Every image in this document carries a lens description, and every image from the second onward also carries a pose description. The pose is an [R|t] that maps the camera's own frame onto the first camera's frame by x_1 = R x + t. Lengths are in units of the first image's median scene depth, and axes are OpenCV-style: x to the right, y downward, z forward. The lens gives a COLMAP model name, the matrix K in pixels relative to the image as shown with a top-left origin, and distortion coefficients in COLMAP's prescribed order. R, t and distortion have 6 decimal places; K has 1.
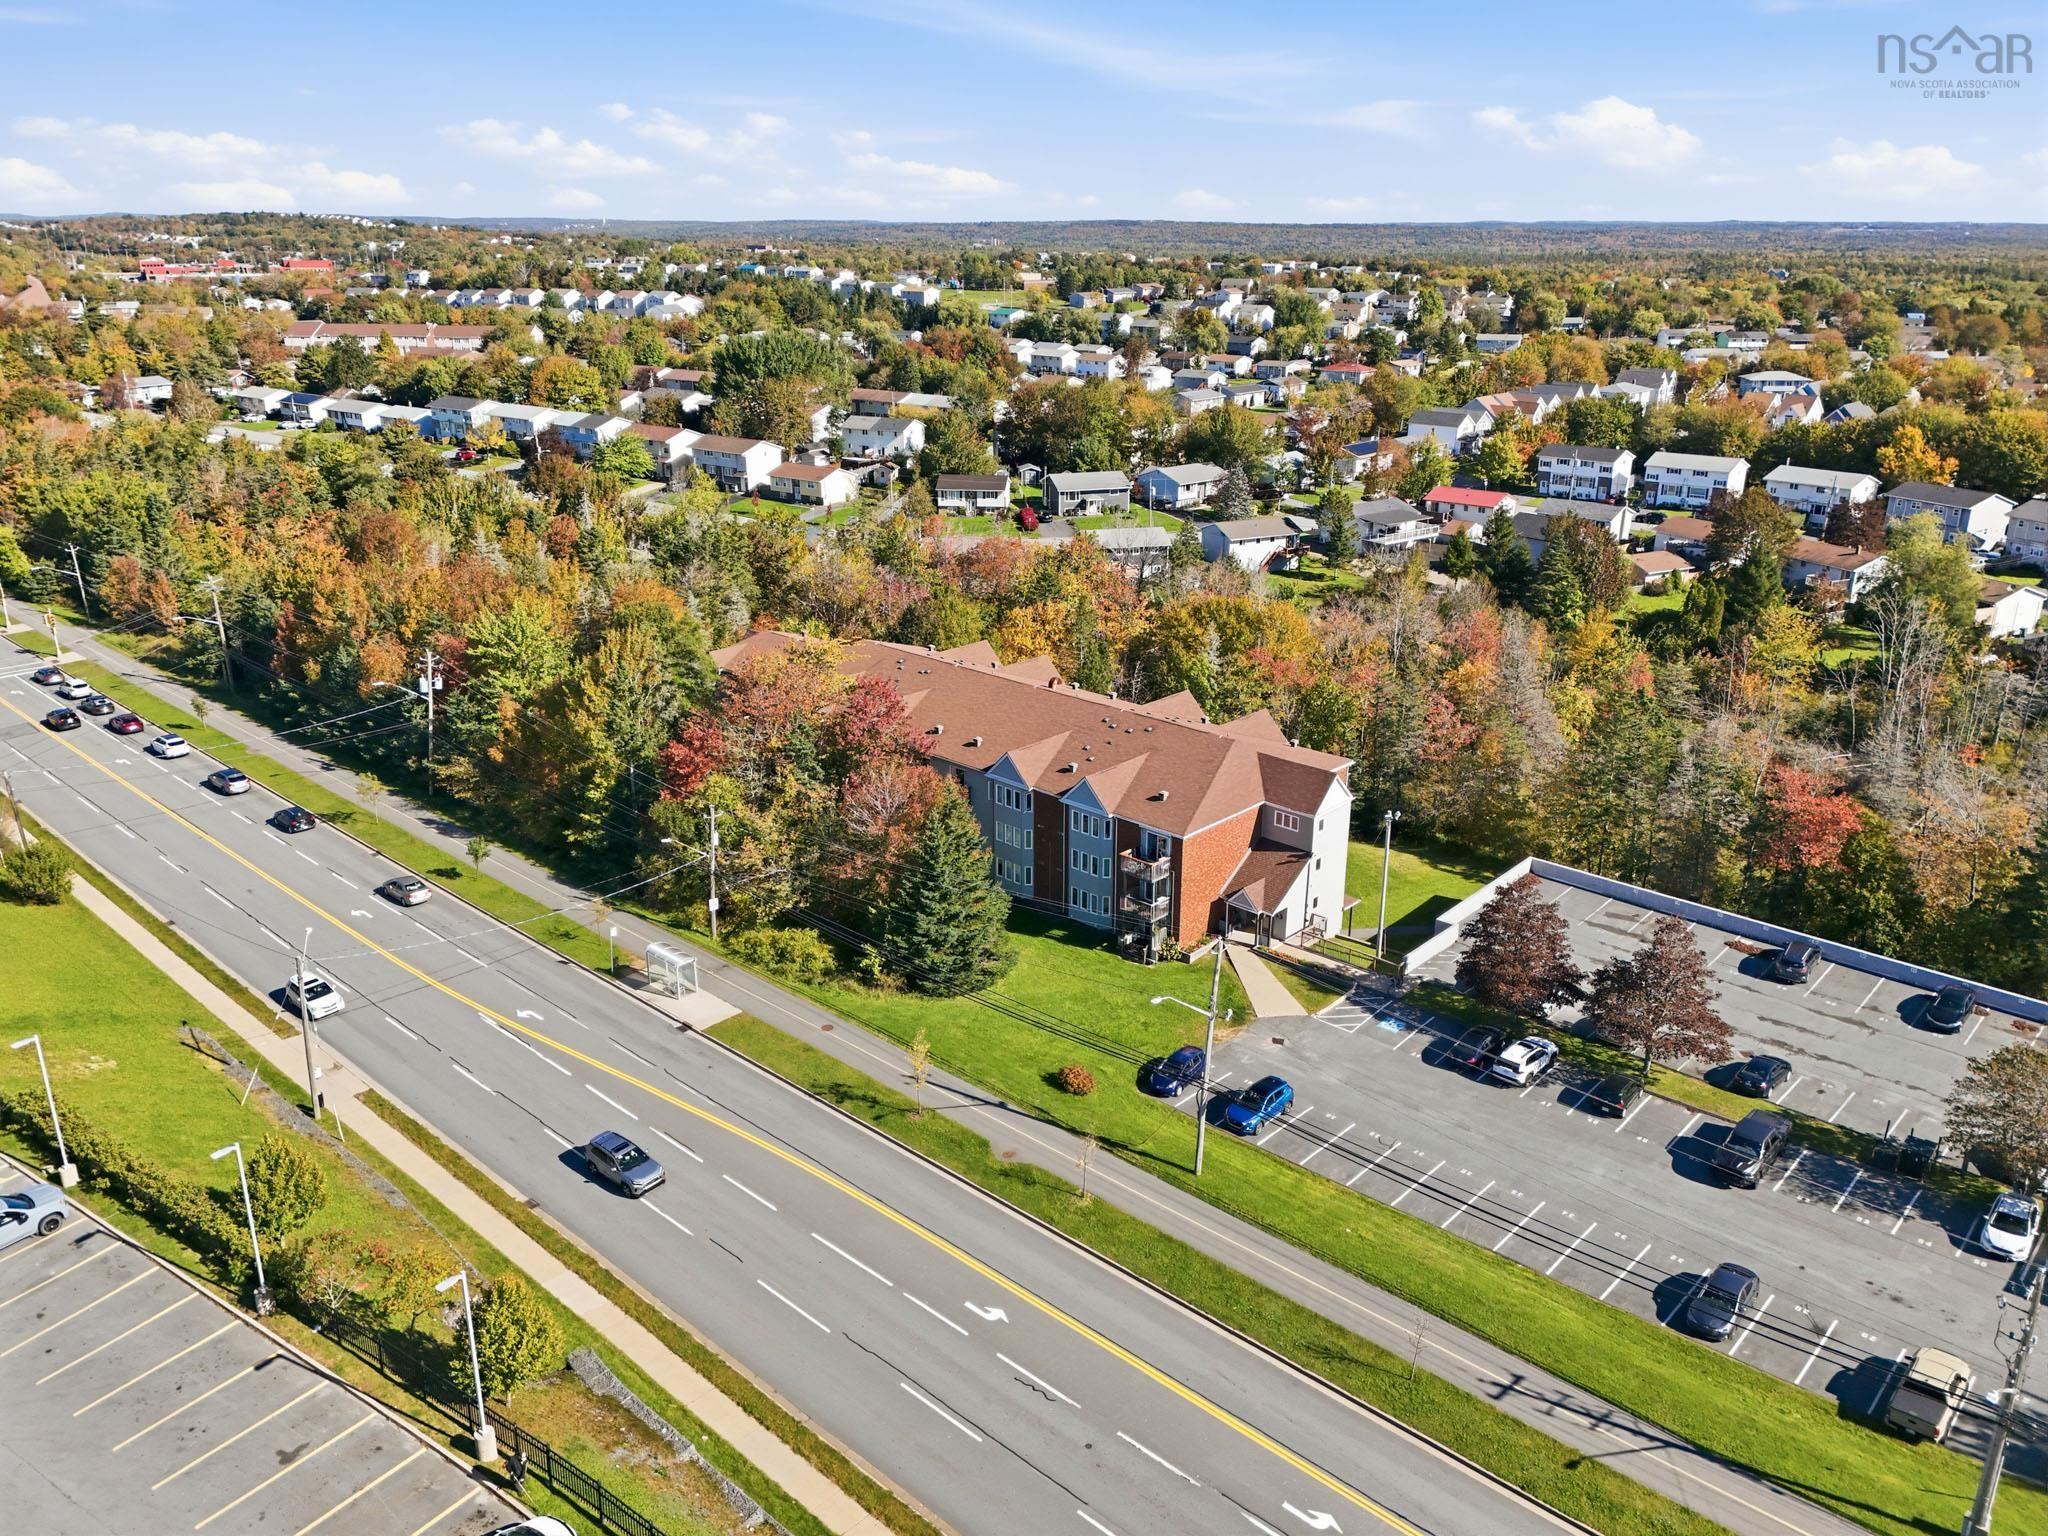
lens RADIAL K [[1500.9, 0, 1024.0], [0, 1500.9, 768.0], [0, 0, 1]] dist [0.086524, -0.092768]
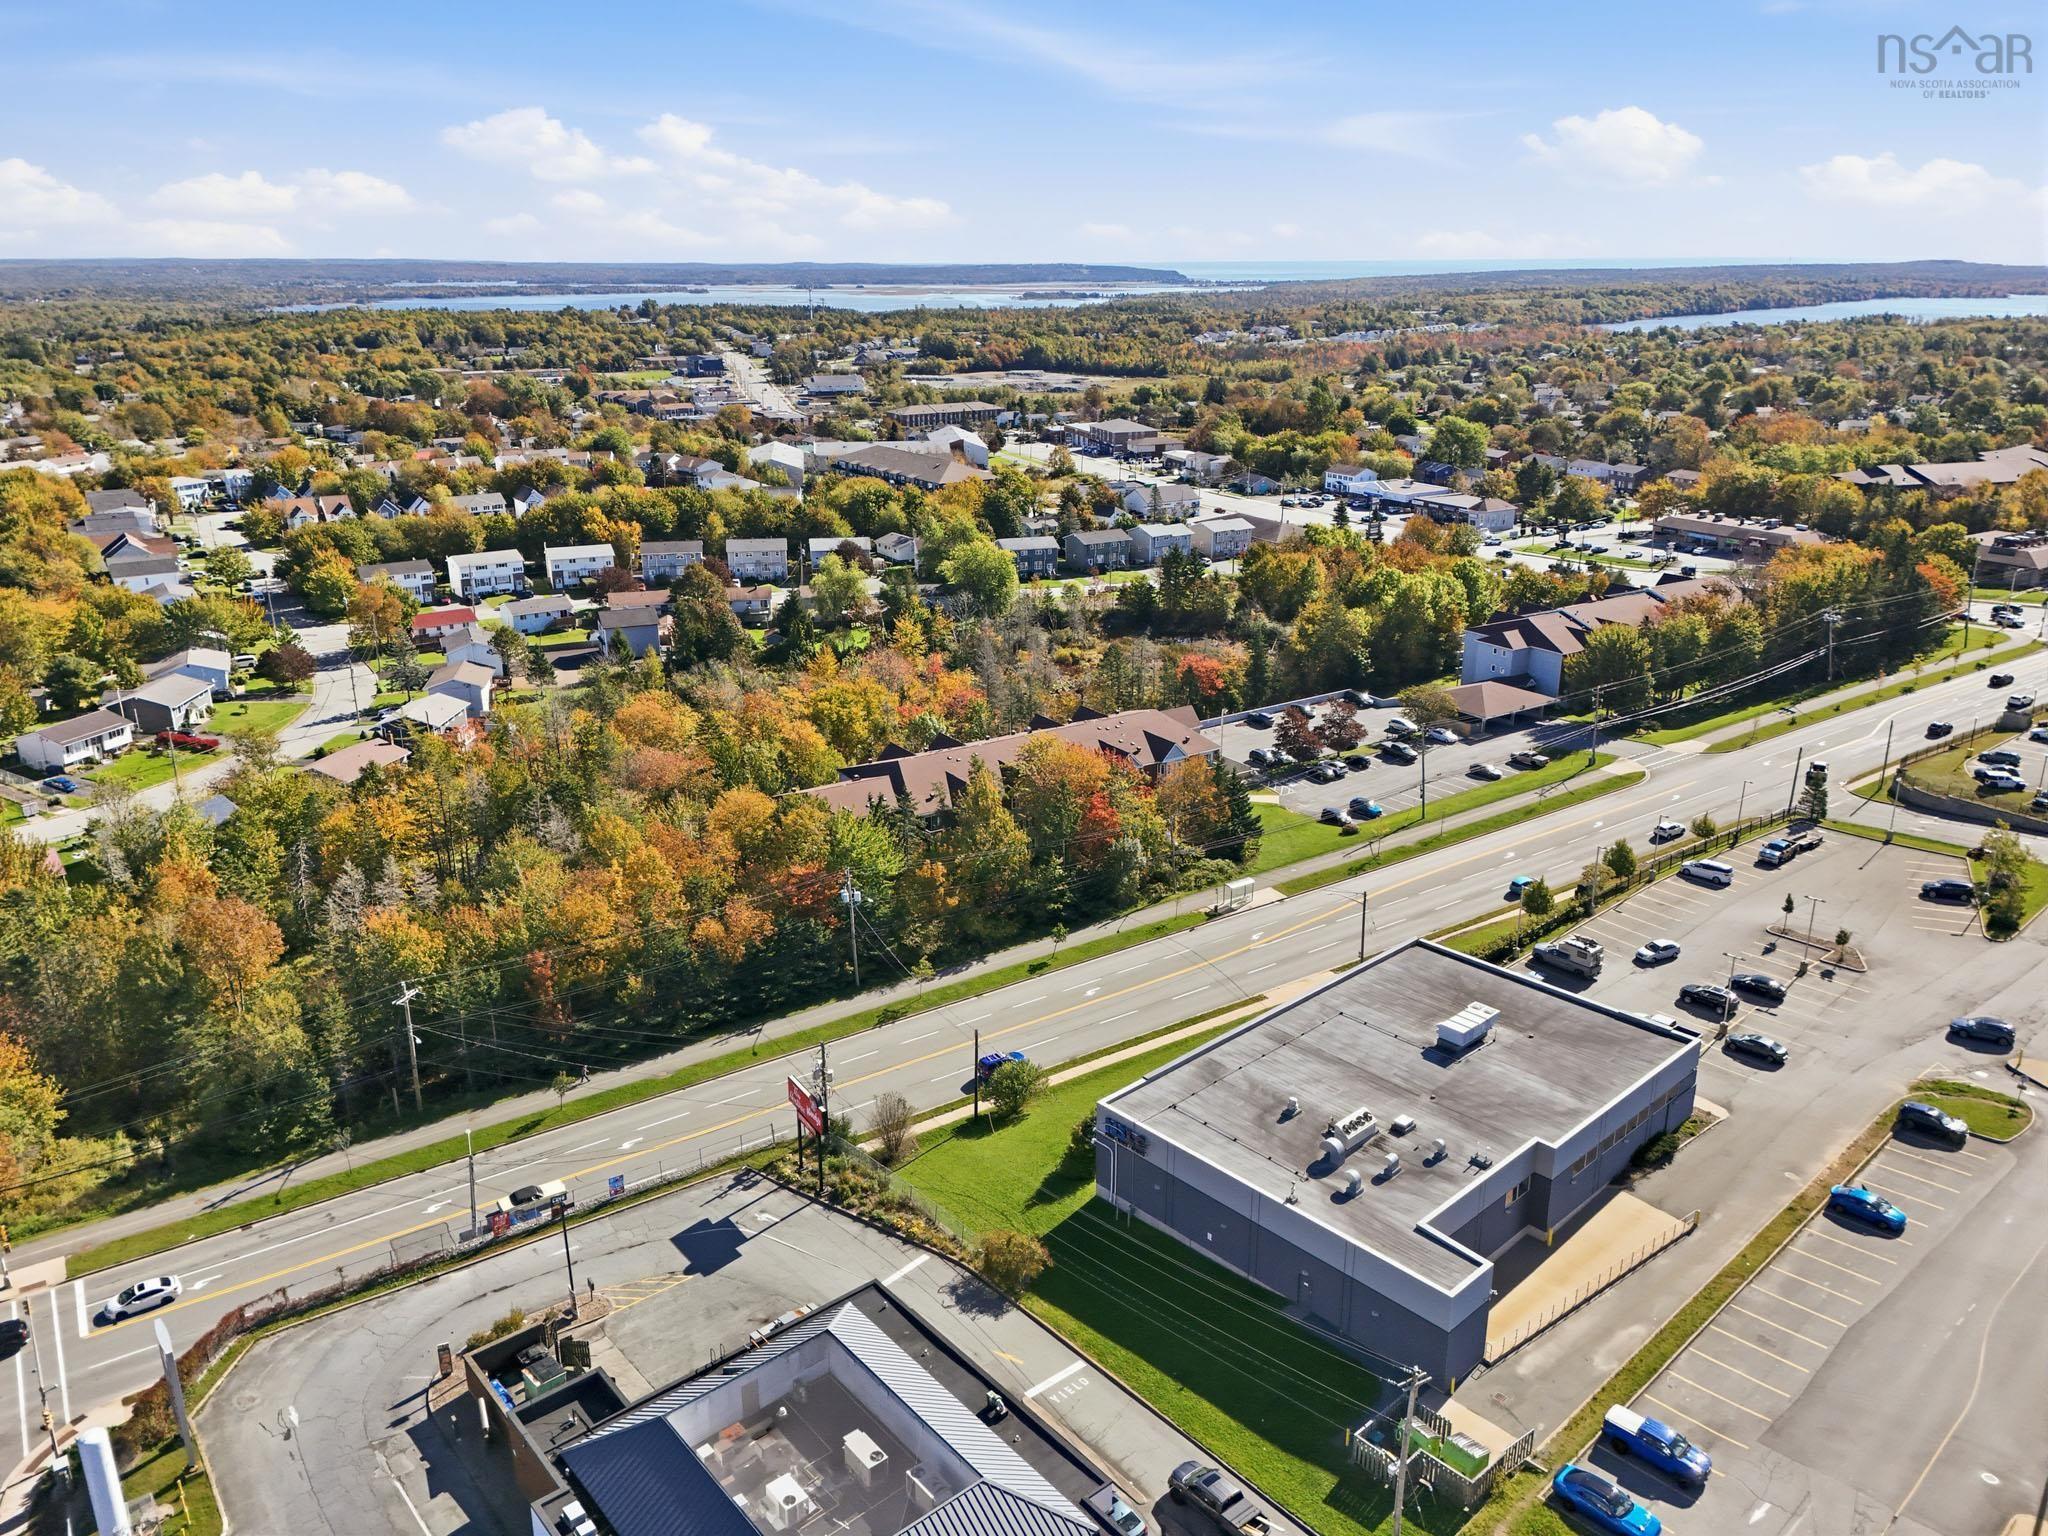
lens RADIAL K [[1503.5, 0, 1023.0], [0, 1503.5, 754.0], [0, 0, 1]] dist [0.092171, -0.107306]
pose [[0.227289, -0.304610, 0.924961, -1.218125], [0.330651, 0.917533, 0.220914, -0.320263], [-0.915975, 0.255628, 0.309265, 0.402164]]
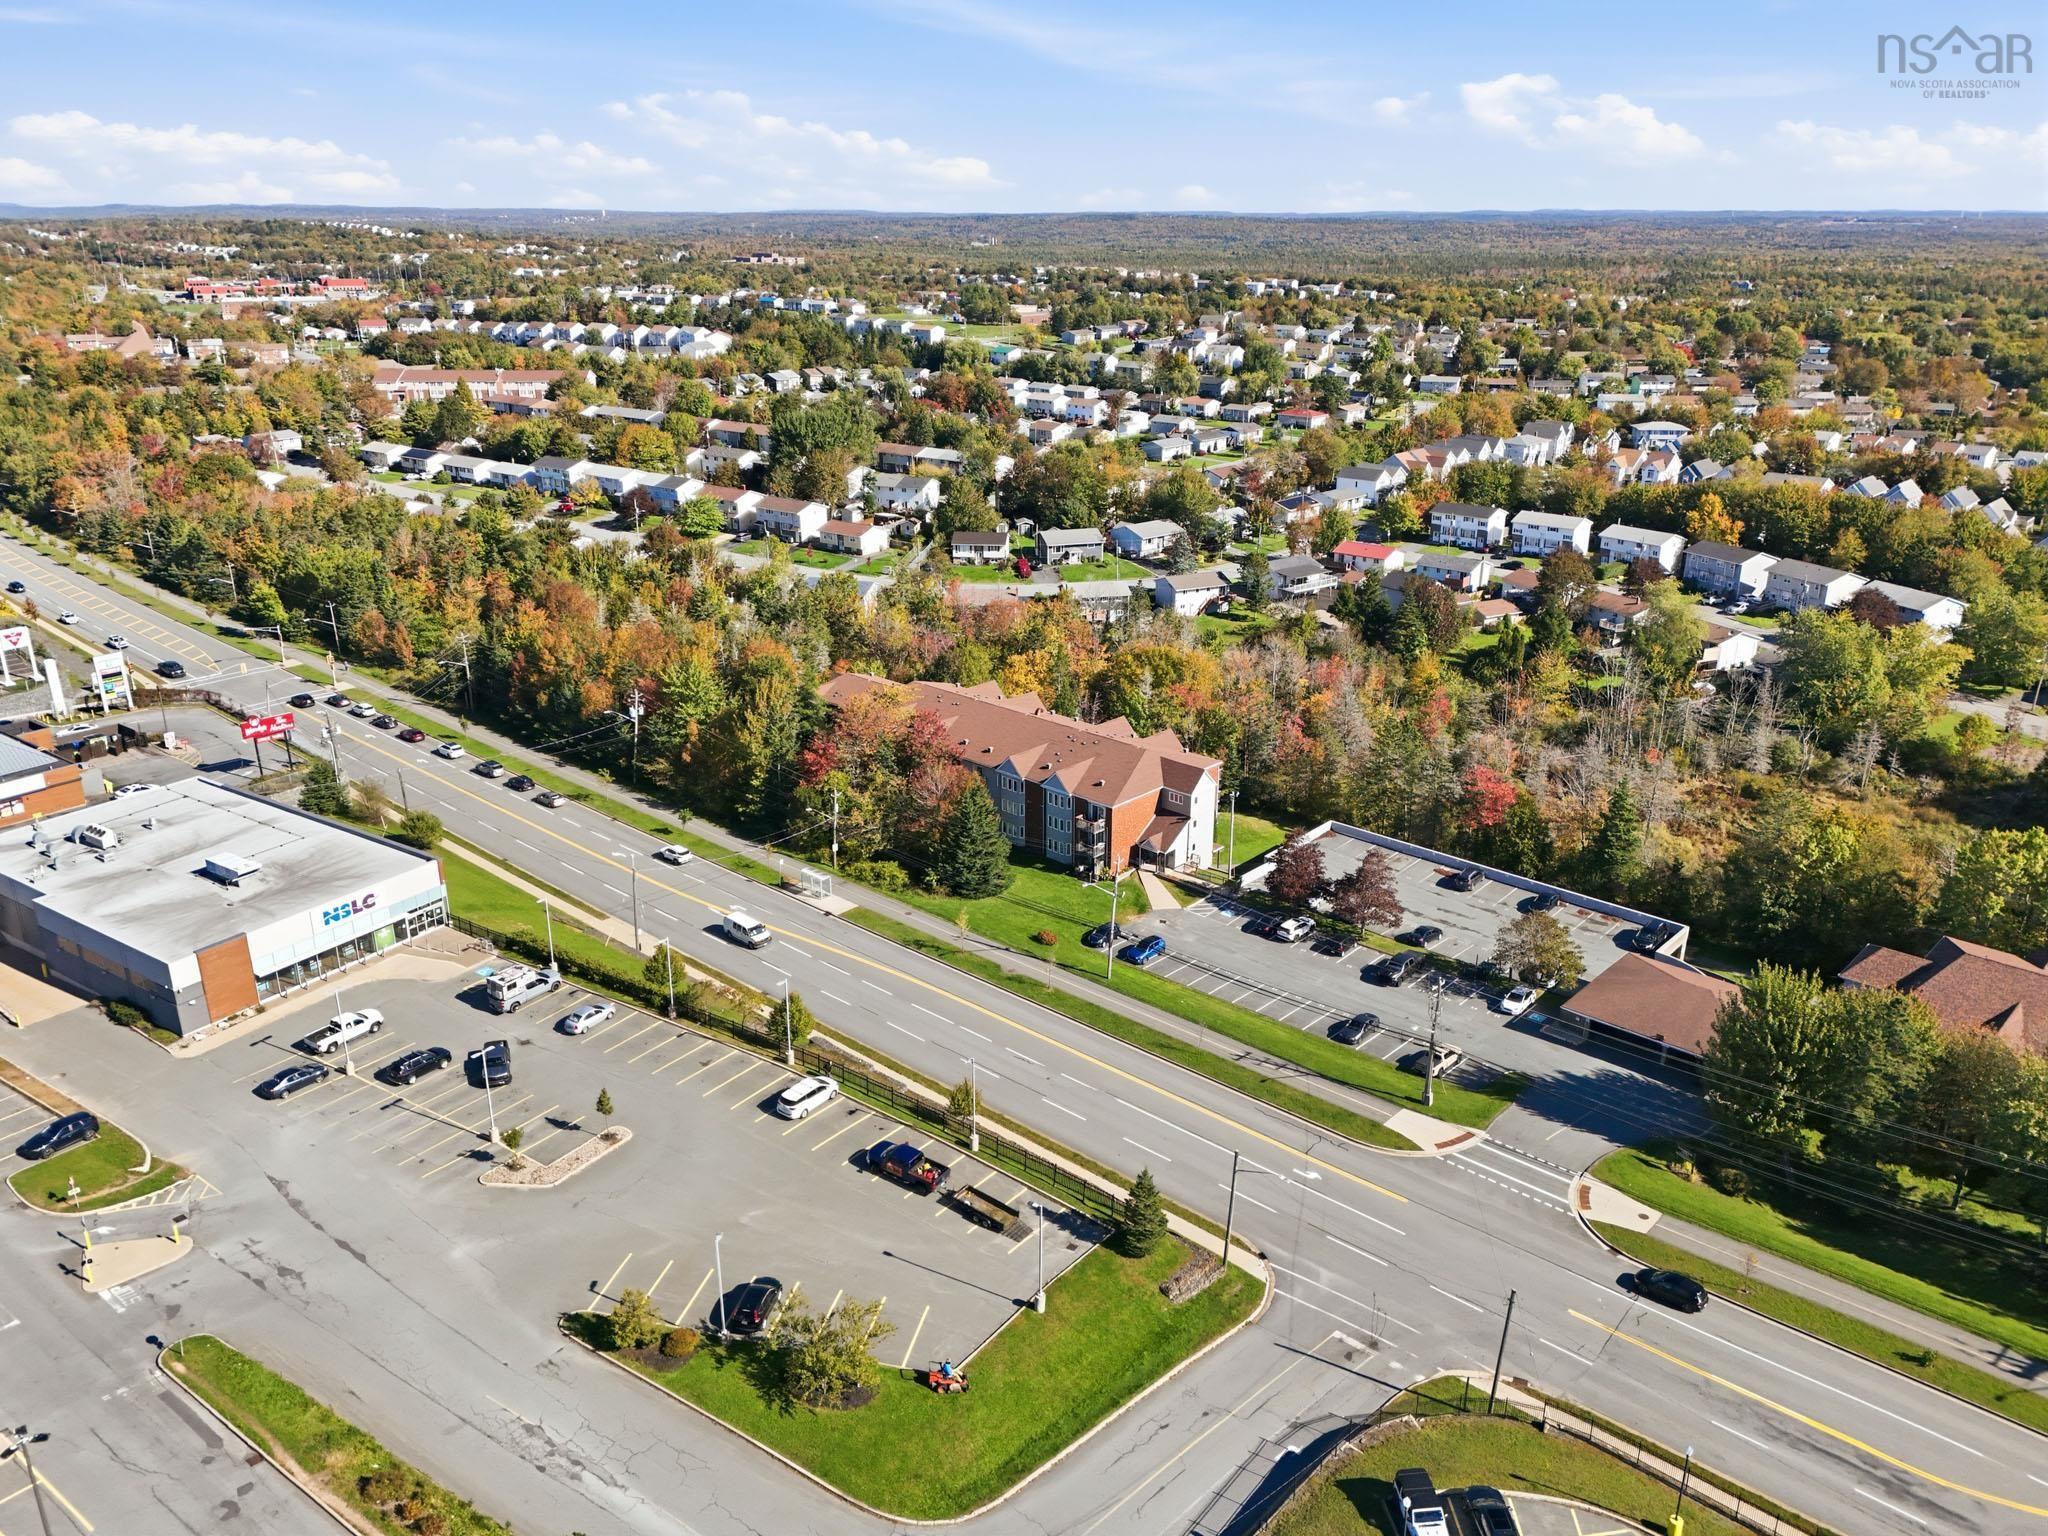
lens RADIAL K [[1500.9, 0, 1024.0], [0, 1500.9, 768.0], [0, 0, 1]] dist [0.086524, -0.092768]
pose [[0.999999, -0.000566, 0.001629, 0.001771], [0.000554, 0.999973, 0.007311, -0.007225], [-0.001633, -0.007311, 0.999972, -0.461750]]
